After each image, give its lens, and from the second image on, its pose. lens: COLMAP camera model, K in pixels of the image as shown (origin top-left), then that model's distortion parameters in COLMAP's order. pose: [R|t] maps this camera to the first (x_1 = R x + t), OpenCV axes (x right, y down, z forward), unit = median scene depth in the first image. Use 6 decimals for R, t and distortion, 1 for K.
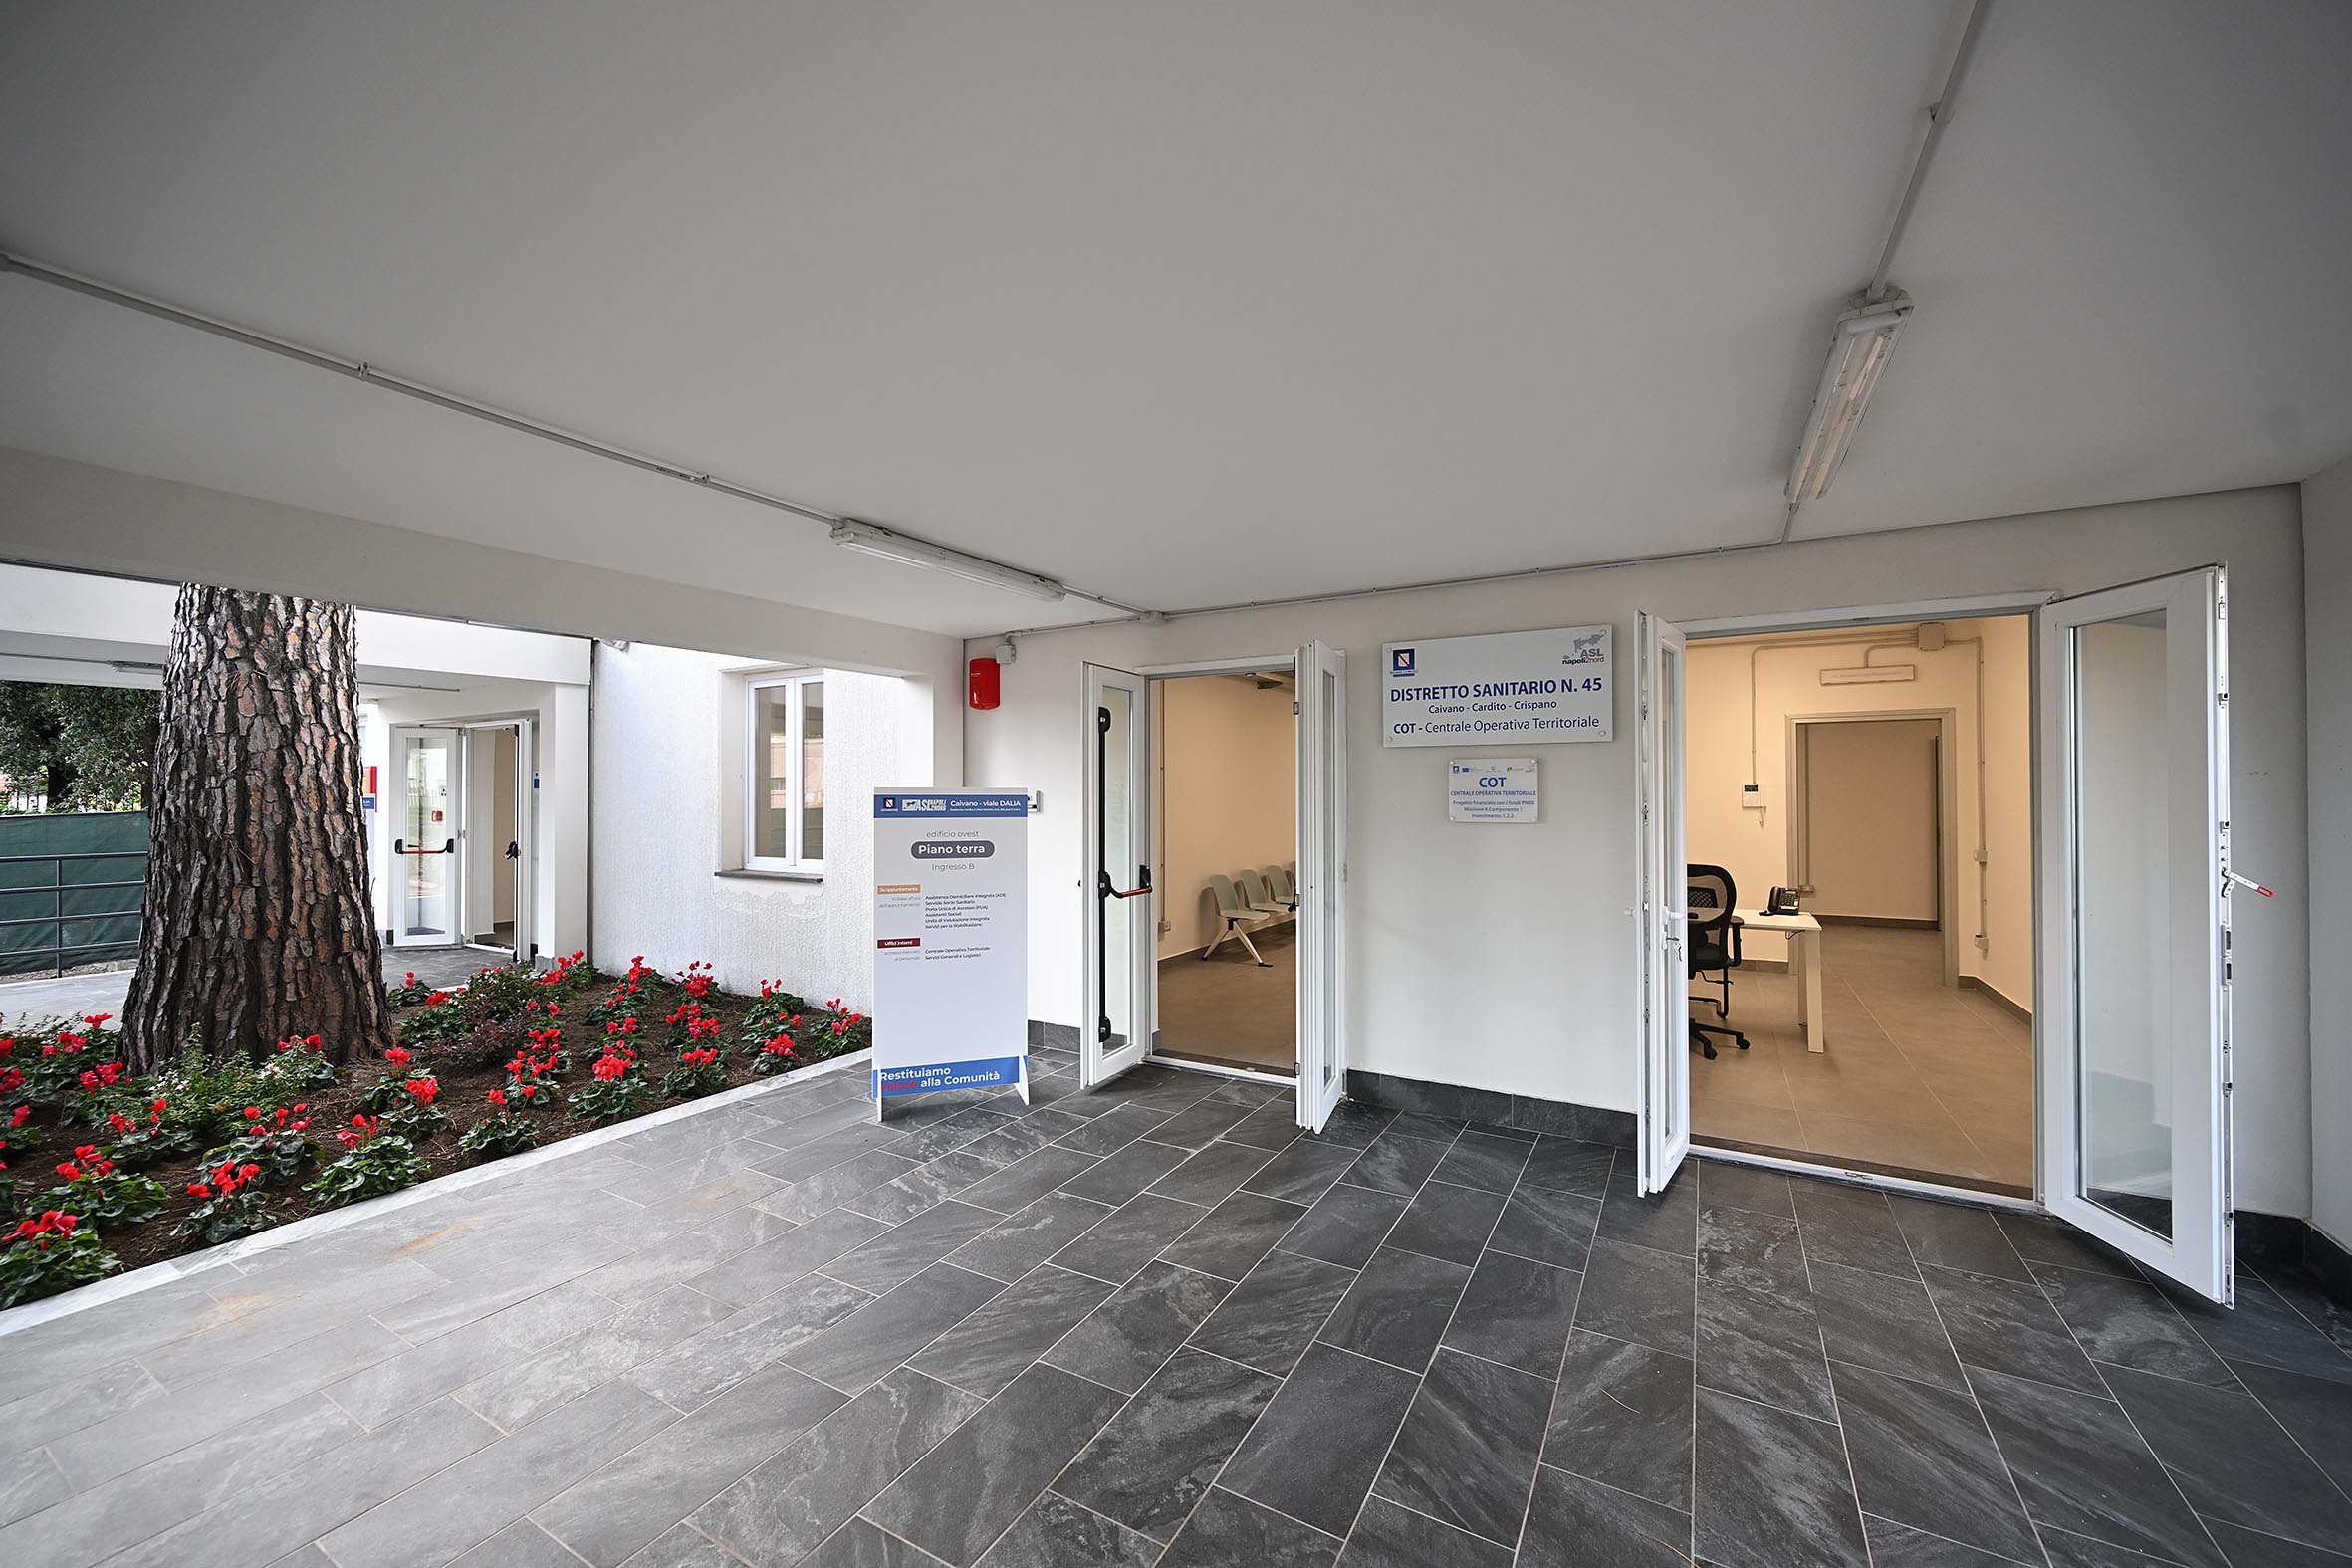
lens RADIAL K [[904.3, 0, 1176.0], [0, 904.3, 784.0], [0, 0, 1]] dist [0.000005, -0.000009]
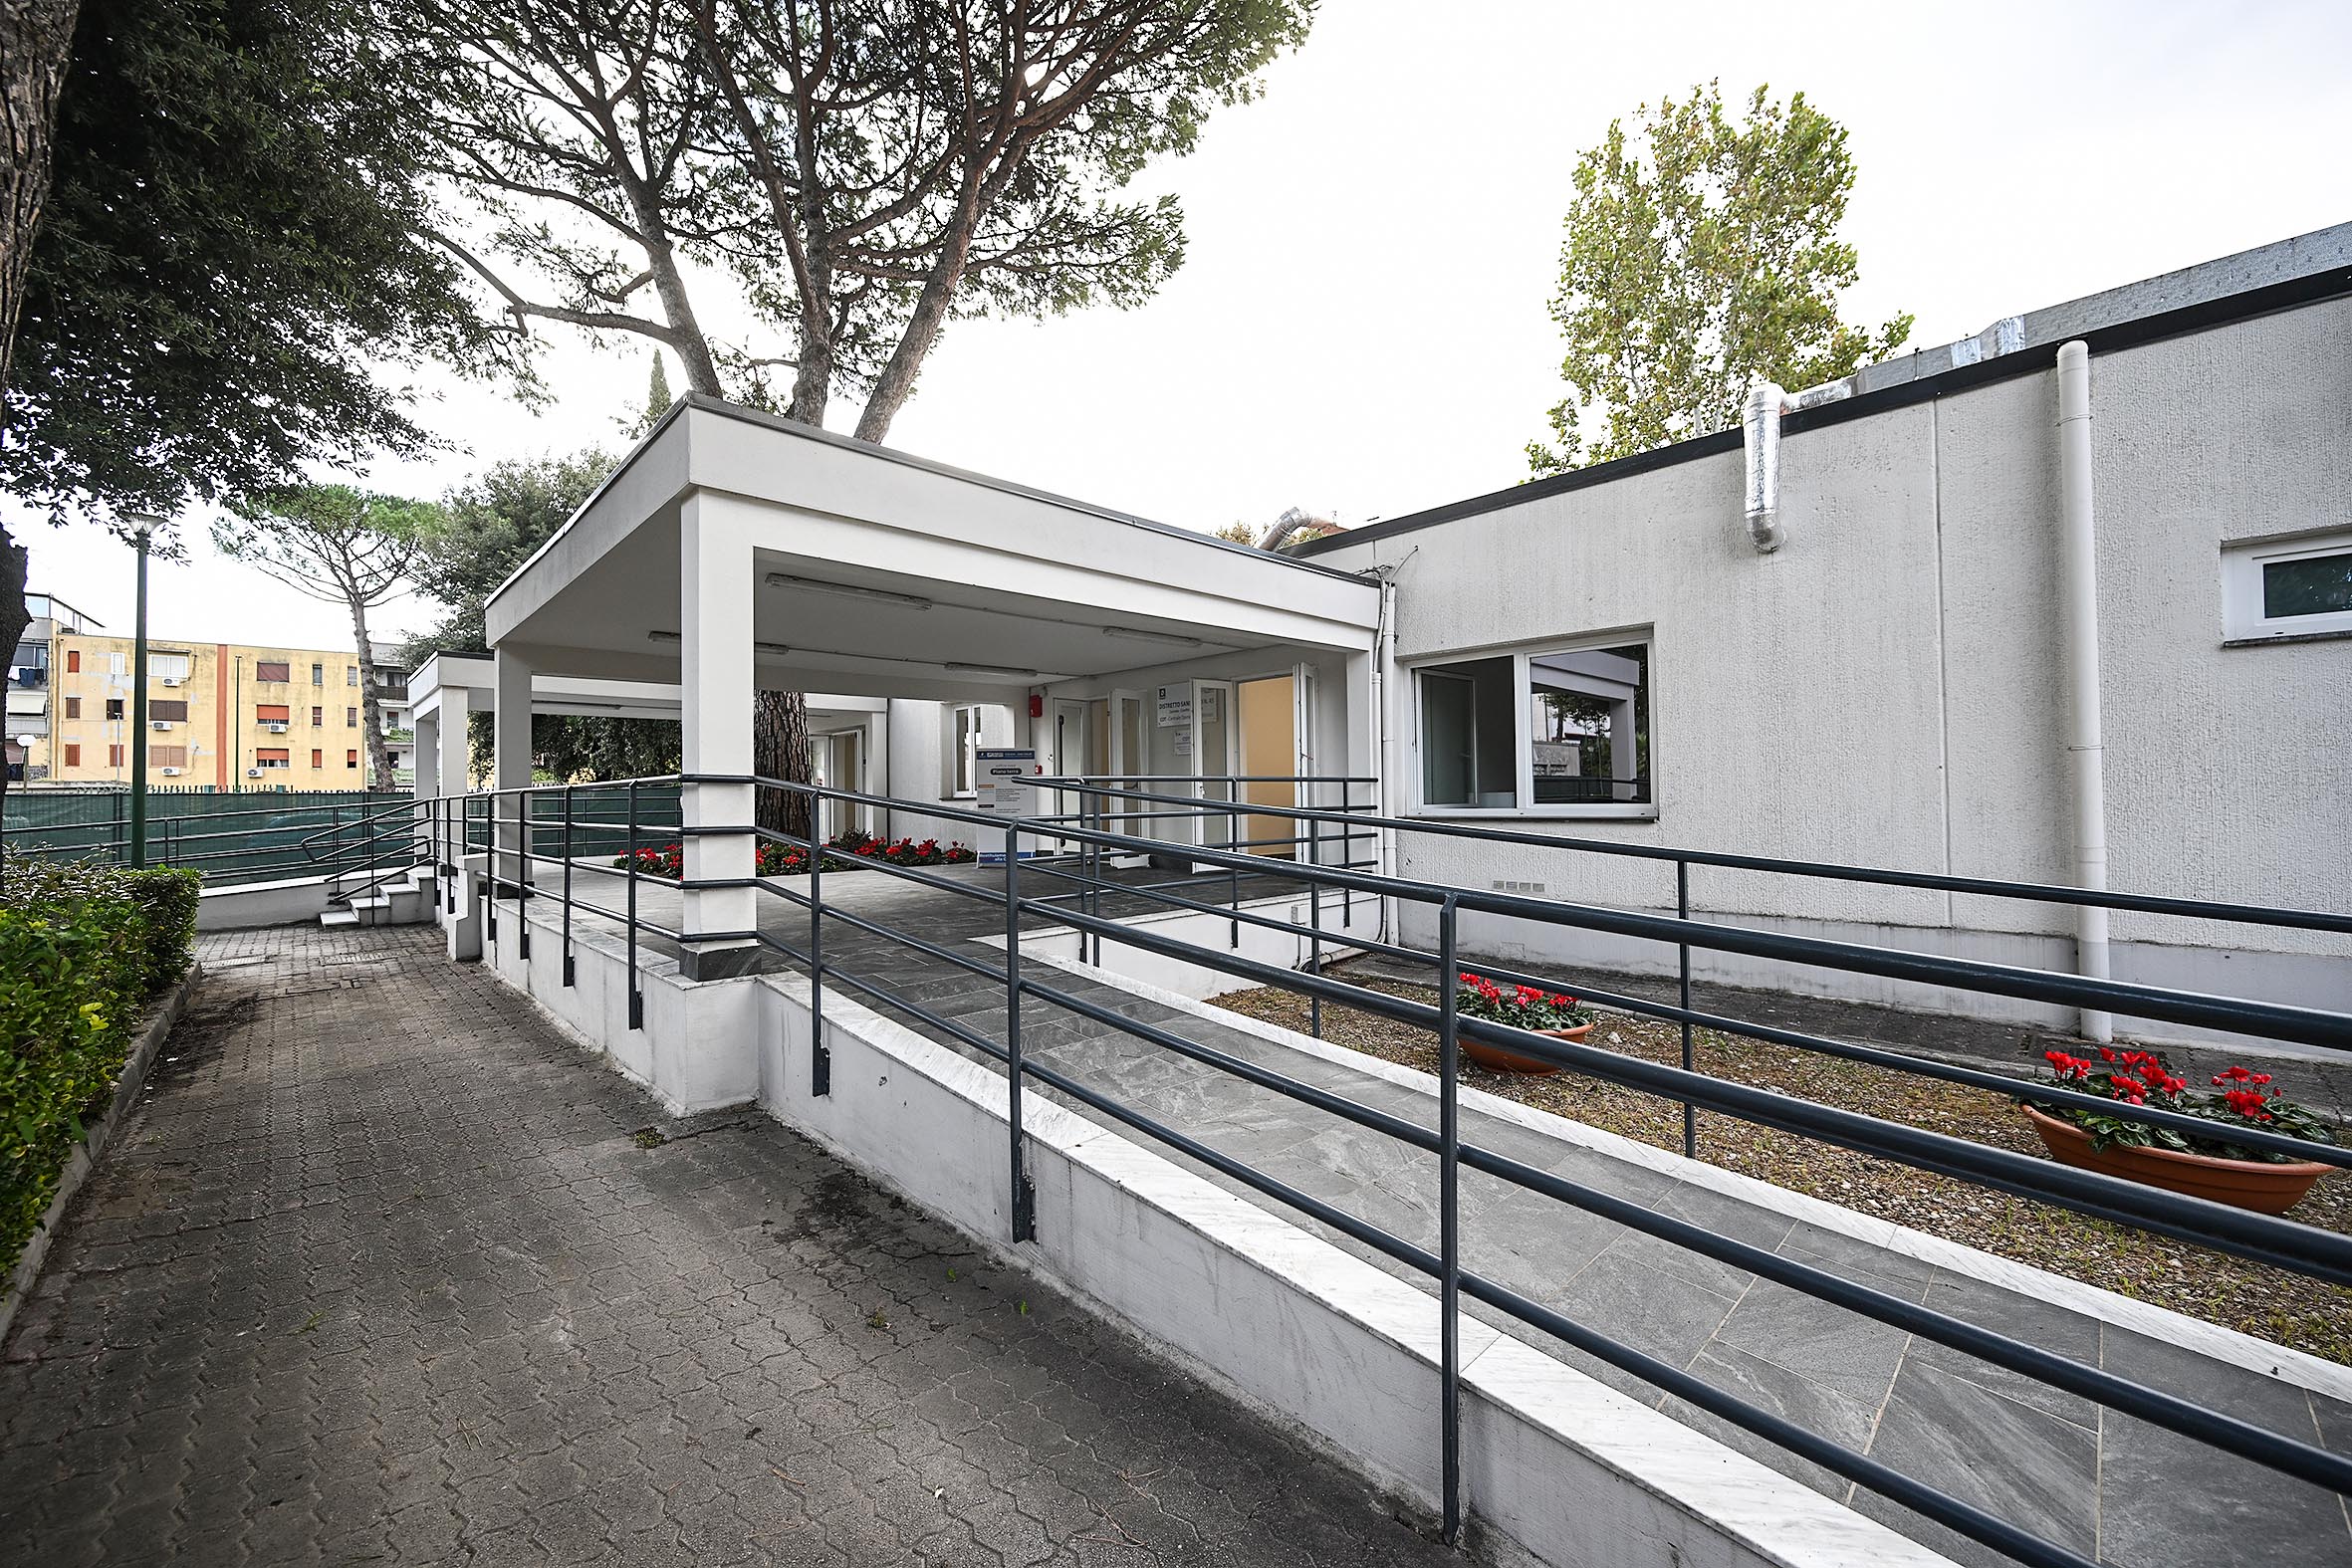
lens RADIAL K [[925.9, 0, 1176.0], [0, 925.9, 784.0], [0, 0, 1]] dist [-0.000129, -0.000003]
pose [[0.960716, -0.015103, -0.277122, 0.779625], [0.013866, 0.999883, -0.006424, 0.106356], [0.277187, 0.002330, 0.960813, -1.161284]]
